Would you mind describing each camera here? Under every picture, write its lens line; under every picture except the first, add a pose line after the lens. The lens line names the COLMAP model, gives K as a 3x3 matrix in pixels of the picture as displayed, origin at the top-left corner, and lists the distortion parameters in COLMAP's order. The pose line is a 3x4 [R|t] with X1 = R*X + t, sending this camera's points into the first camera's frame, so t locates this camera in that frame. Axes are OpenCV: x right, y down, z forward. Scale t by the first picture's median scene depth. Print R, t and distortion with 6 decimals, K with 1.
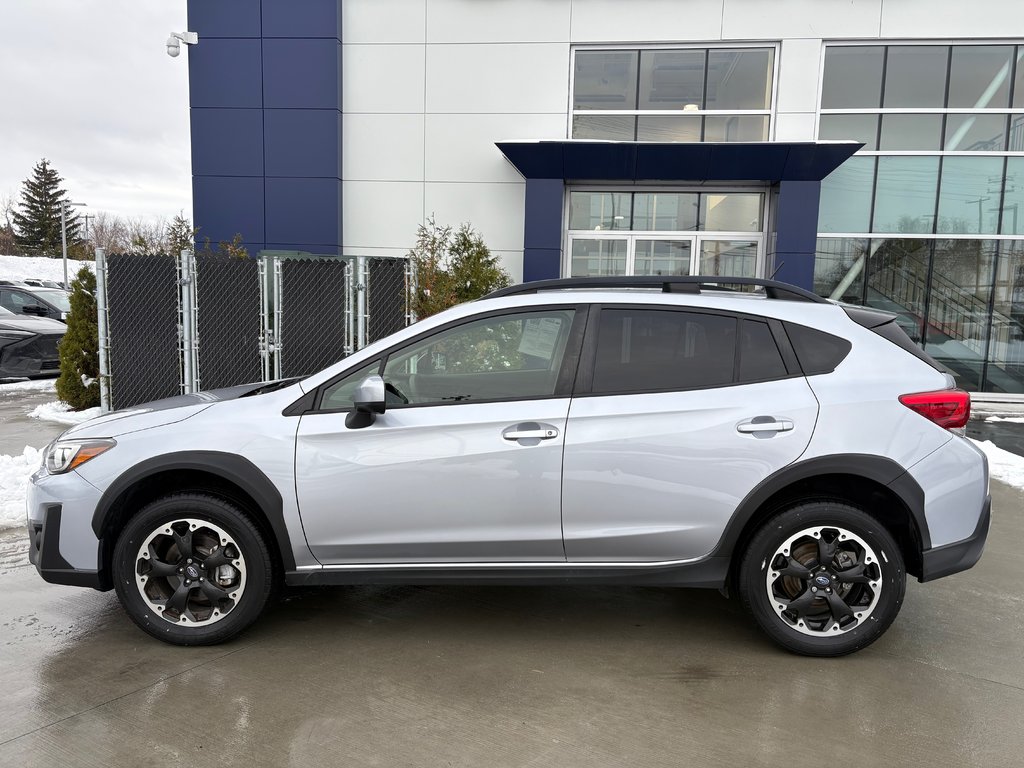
lens RADIAL K [[771.3, 0, 512.0], [0, 771.3, 384.0], [0, 0, 1]] dist [0.059191, -0.058195]
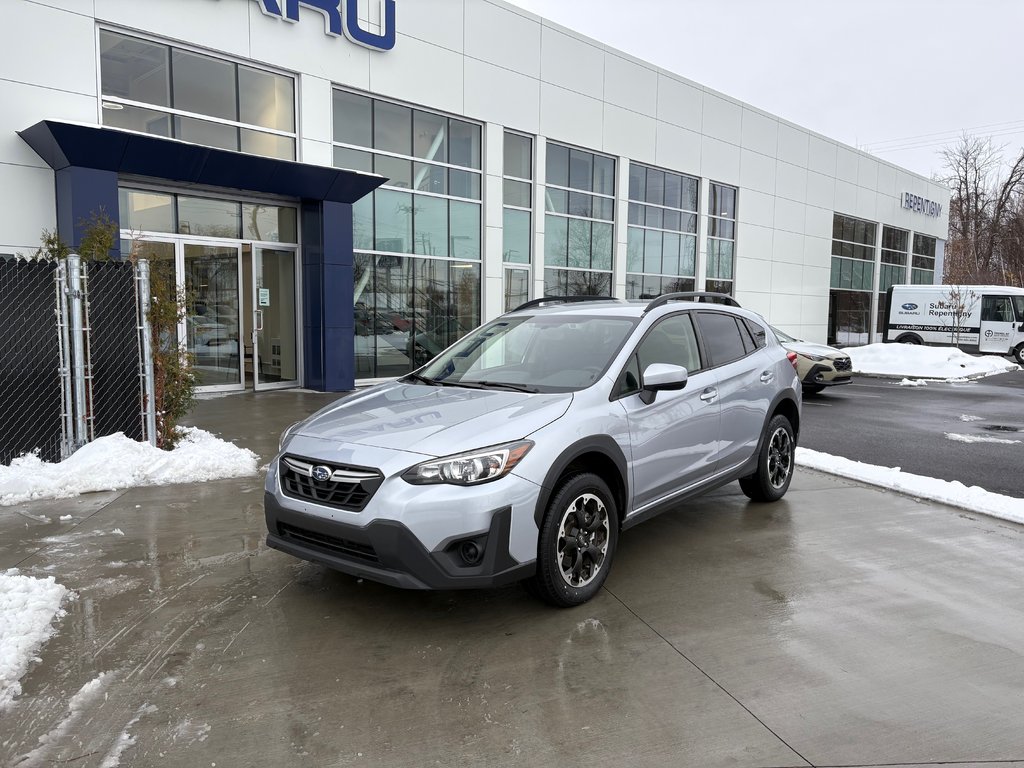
lens RADIAL K [[771.3, 0, 512.0], [0, 771.3, 384.0], [0, 0, 1]] dist [0.059191, -0.058195]
pose [[0.615591, -0.089803, 0.782933, -0.819676], [0.094547, 0.994726, 0.039756, -0.030687], [-0.782374, 0.049550, 0.620835, 0.202453]]
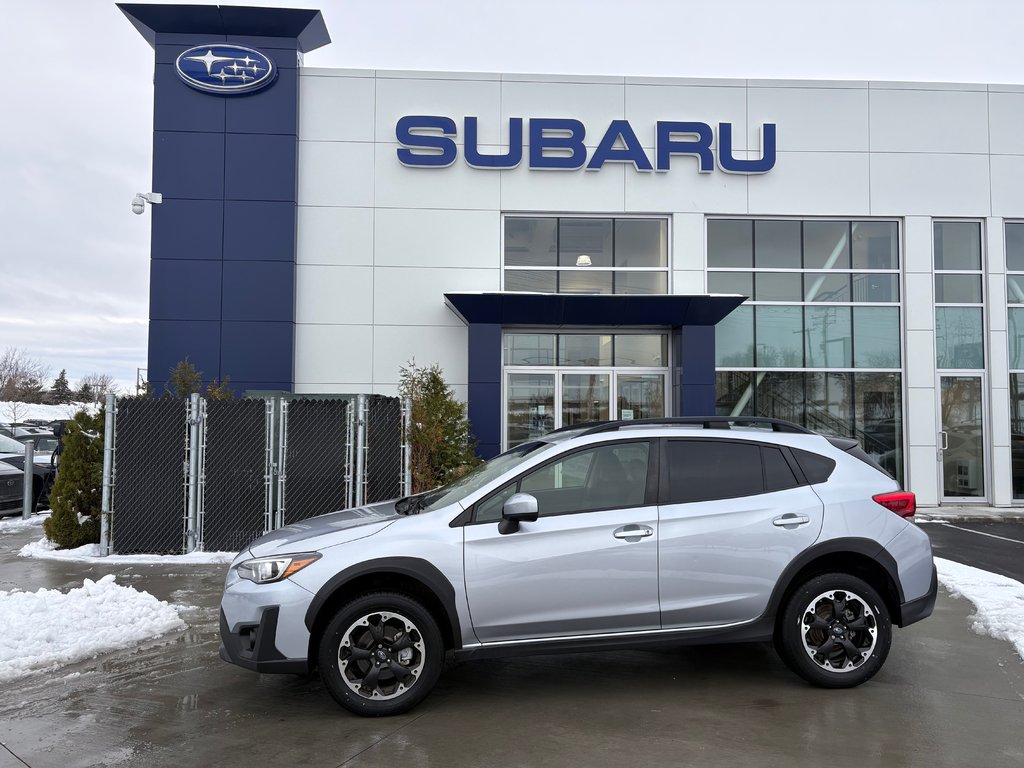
lens RADIAL K [[767.7, 0, 503.8], [0, 767.7, 385.5], [0, 0, 1]] dist [0.033942, 0.001030]
pose [[0.987074, -0.014176, 0.159636, -0.243331], [0.039149, 0.987232, -0.154405, 0.004335], [-0.155409, 0.158659, 0.975026, -0.201654]]
